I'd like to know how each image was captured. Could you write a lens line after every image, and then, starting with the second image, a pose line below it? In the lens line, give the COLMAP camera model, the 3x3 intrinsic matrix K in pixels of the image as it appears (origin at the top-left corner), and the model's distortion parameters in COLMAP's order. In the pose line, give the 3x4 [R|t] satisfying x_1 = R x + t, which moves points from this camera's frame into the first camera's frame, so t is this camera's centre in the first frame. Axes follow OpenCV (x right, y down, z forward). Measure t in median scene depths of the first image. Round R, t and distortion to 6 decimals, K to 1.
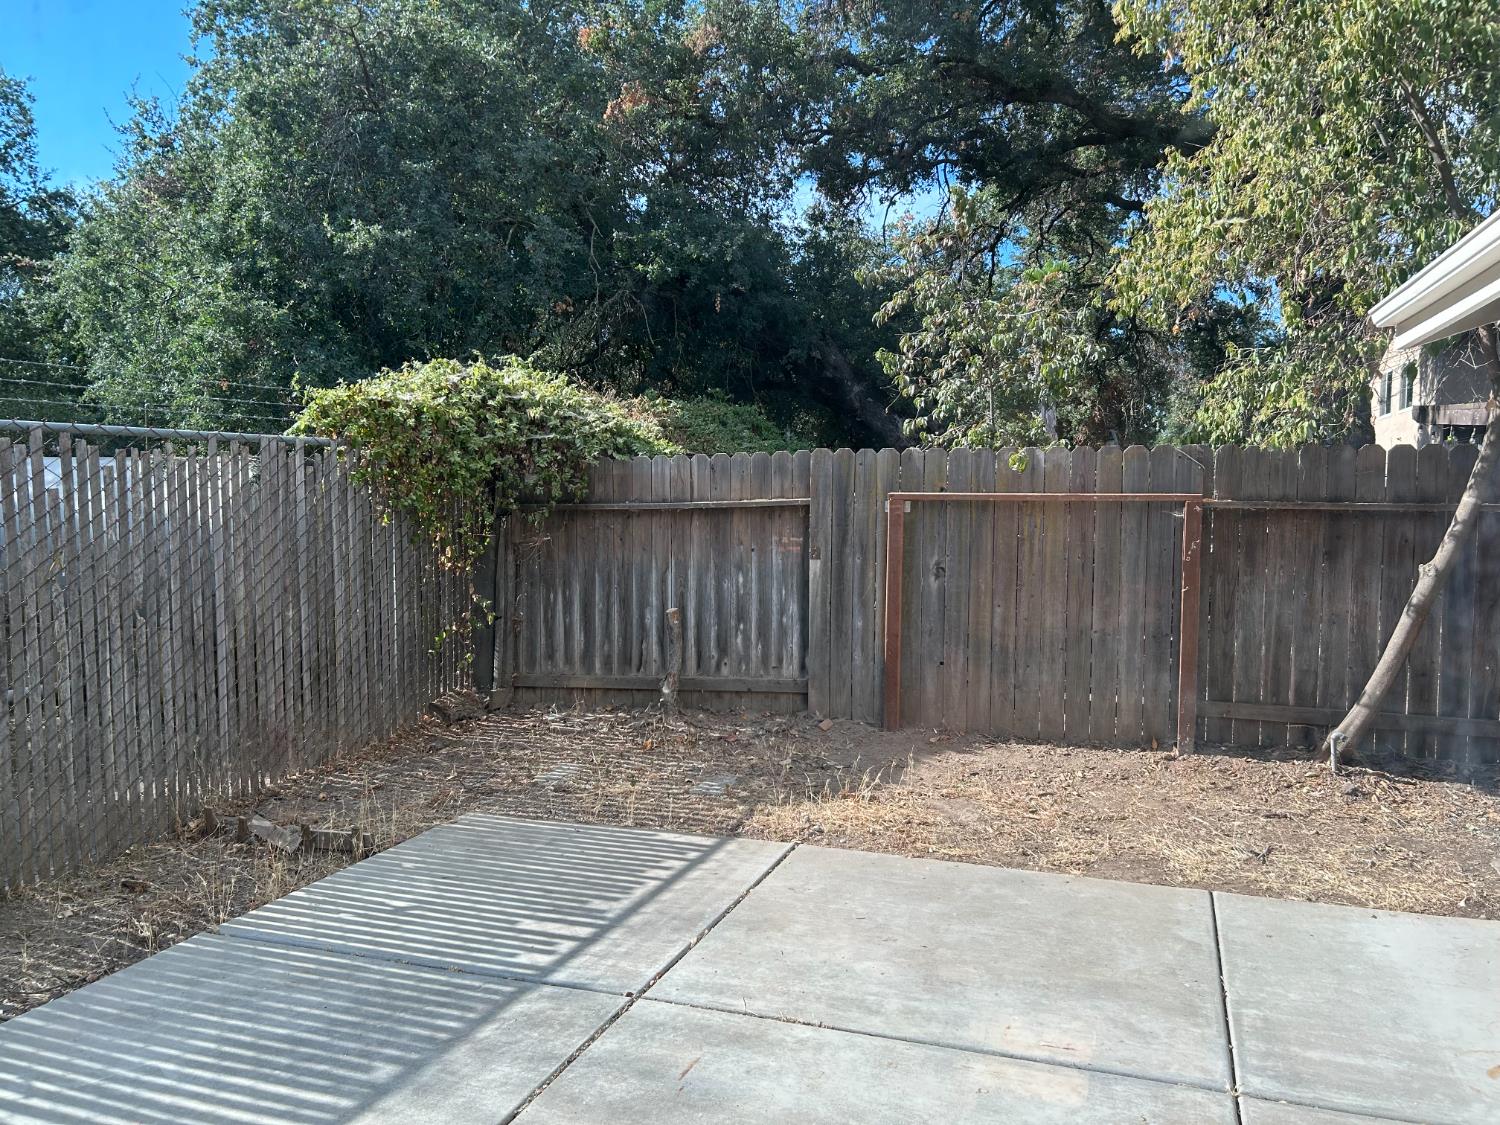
lens RADIAL K [[1129.9, 0, 752.9], [0, 1129.9, 551.9], [0, 0, 1]] dist [0.059152, -0.061931]
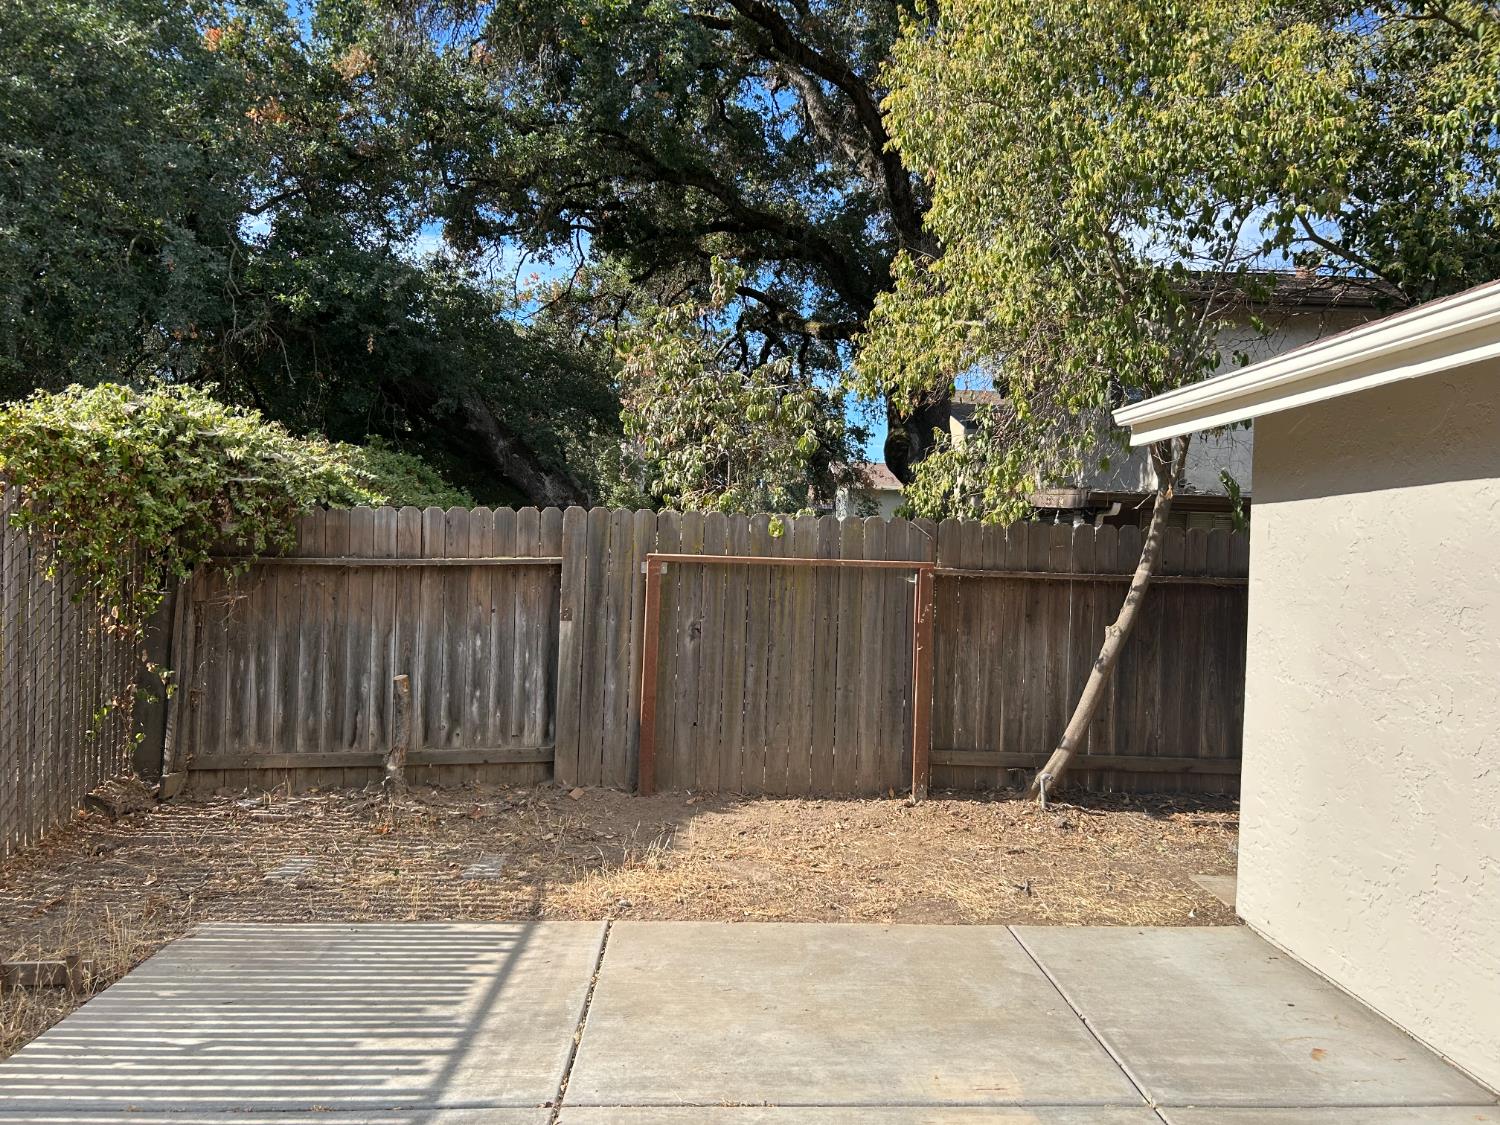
lens RADIAL K [[1129.9, 0, 765.2], [0, 1129.9, 556.1], [0, 0, 1]] dist [0.059152, -0.061931]
pose [[0.926864, 0.022191, 0.374740, -0.156117], [-0.003882, 0.998764, -0.049543, -0.001492], [-0.375377, 0.044465, 0.925805, 0.039250]]
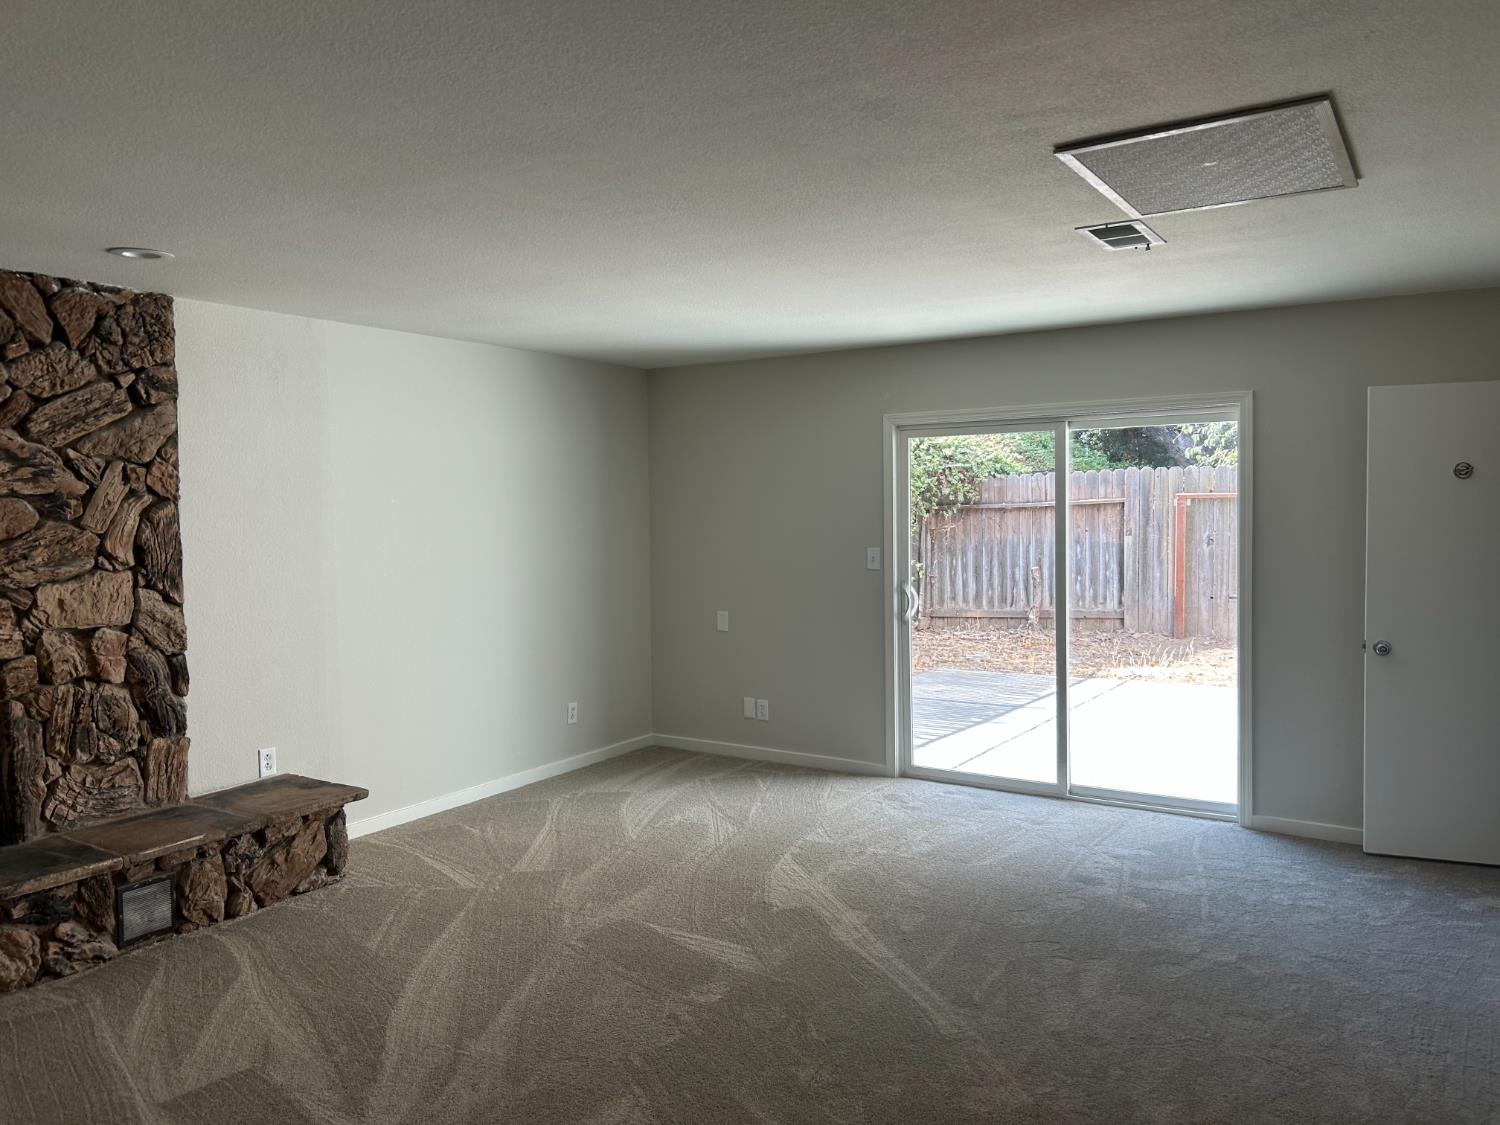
lens RADIAL K [[1129.9, 0, 732.6], [0, 1129.9, 551.7], [0, 0, 1]] dist [0.059152, -0.061931]
pose [[0.970577, -0.009480, -0.240606, -0.109322], [0.008743, 0.999953, -0.004130, 0.032967], [0.240634, 0.001905, 0.970614, -0.771070]]
